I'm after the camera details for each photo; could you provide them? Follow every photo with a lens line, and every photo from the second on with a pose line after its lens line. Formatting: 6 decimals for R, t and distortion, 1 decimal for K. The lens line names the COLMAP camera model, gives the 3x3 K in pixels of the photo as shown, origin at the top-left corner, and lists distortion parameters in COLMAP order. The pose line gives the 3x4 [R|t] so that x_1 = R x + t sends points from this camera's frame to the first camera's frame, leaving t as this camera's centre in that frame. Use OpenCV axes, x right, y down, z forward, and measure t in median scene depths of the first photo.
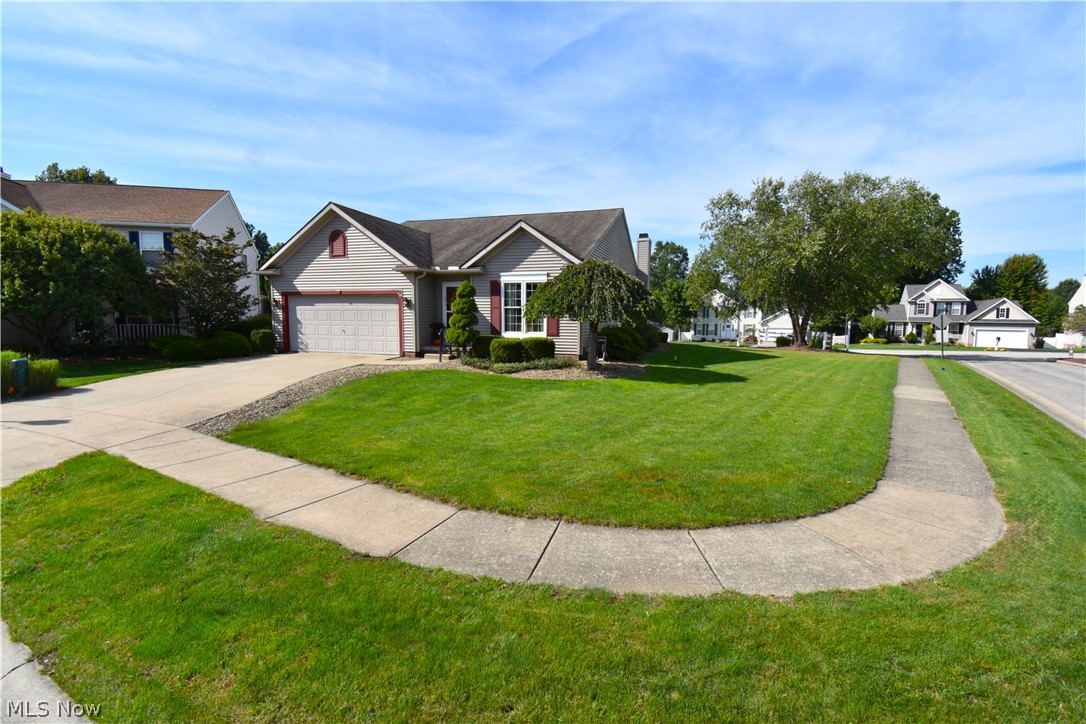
lens RADIAL K [[487.1, 0, 543.0], [0, 487.1, 362.0], [0, 0, 1]] dist [0.001232, -0.000009]
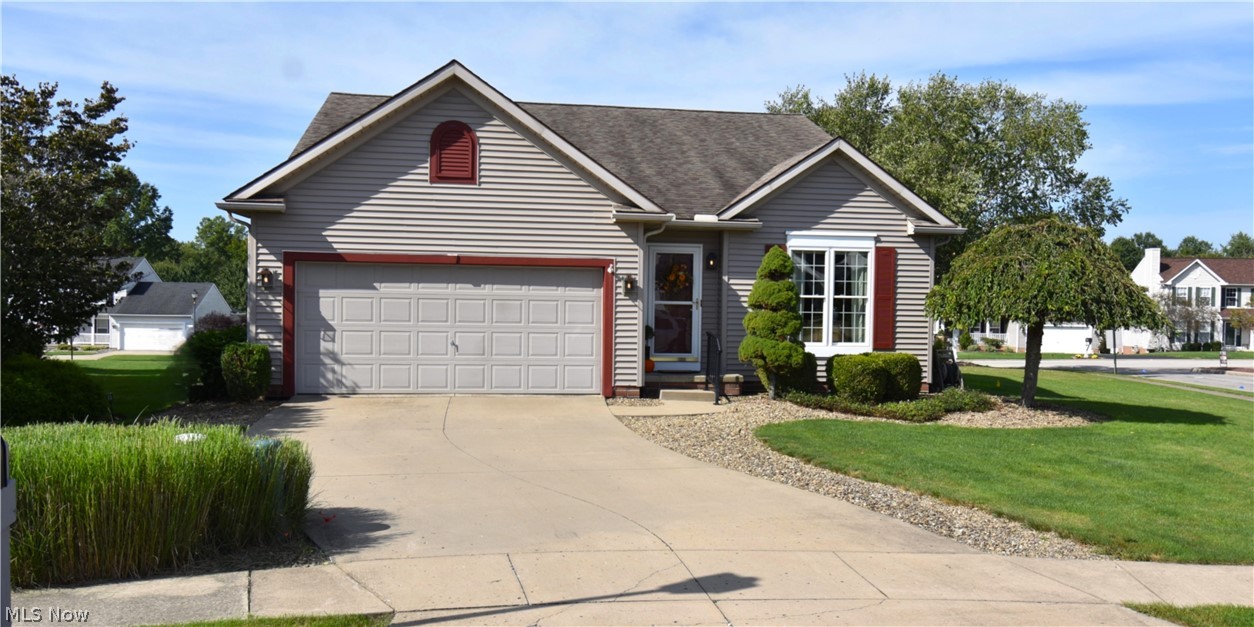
lens RADIAL K [[998.9, 0, 627.0], [0, 998.9, 313.5], [0, 0, 1]] dist [0.035452, -0.001969]
pose [[0.899466, 0.001584, 0.436988, -0.707317], [0.032689, 0.996948, -0.070898, -0.023384], [-0.435767, 0.078055, 0.896669, 0.115335]]
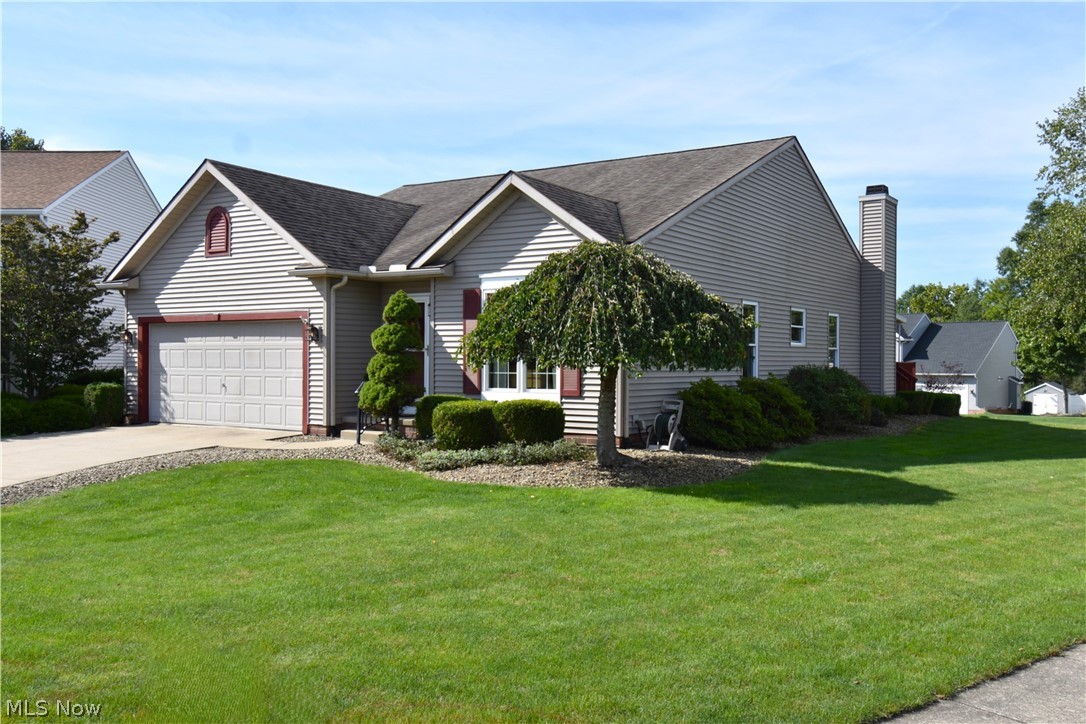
lens RADIAL K [[957.8, 0, 543.0], [0, 957.8, 362.0], [0, 0, 1]] dist [-0.004868, -0.000460]
pose [[0.963054, -0.002507, -0.269295, 0.246102], [-0.022598, 0.995678, -0.090086, -0.001339], [0.268357, 0.092843, 0.958835, 0.057249]]
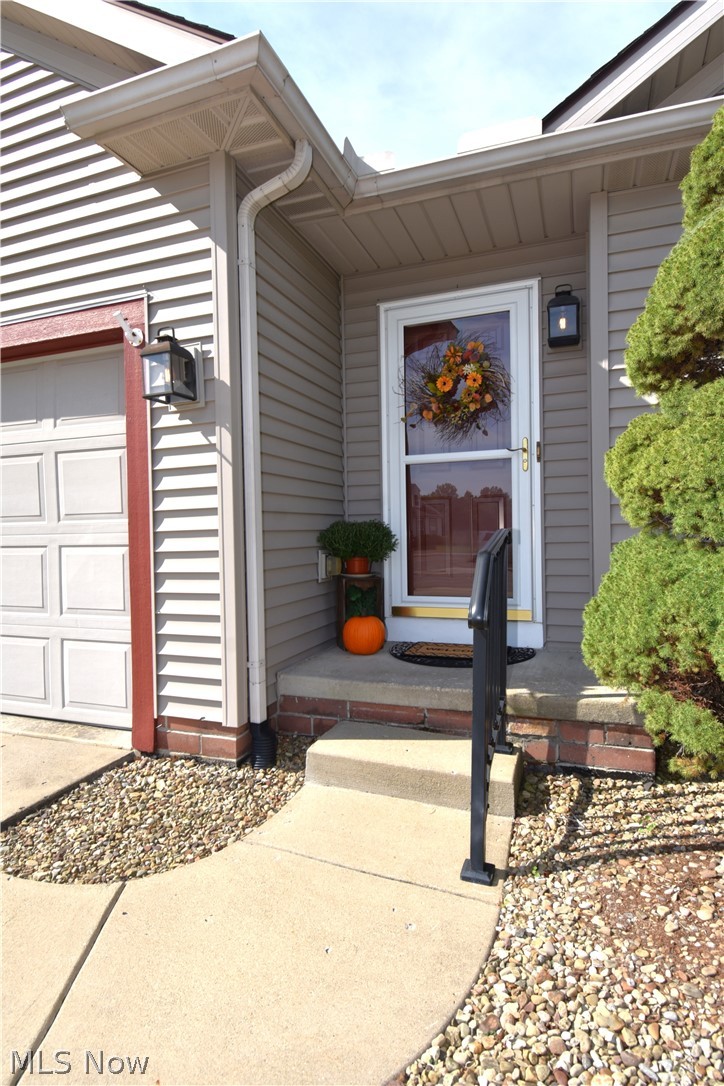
lens RADIAL K [[575.8, 0, 362.0], [0, 575.8, 543.0], [0, 0, 1]] dist [0.052286, 0.000030]
pose [[0.998524, -0.027969, -0.046547, -0.218368], [0.024282, 0.996660, -0.077973, -0.059437], [0.048572, 0.076727, 0.995868, 0.833990]]
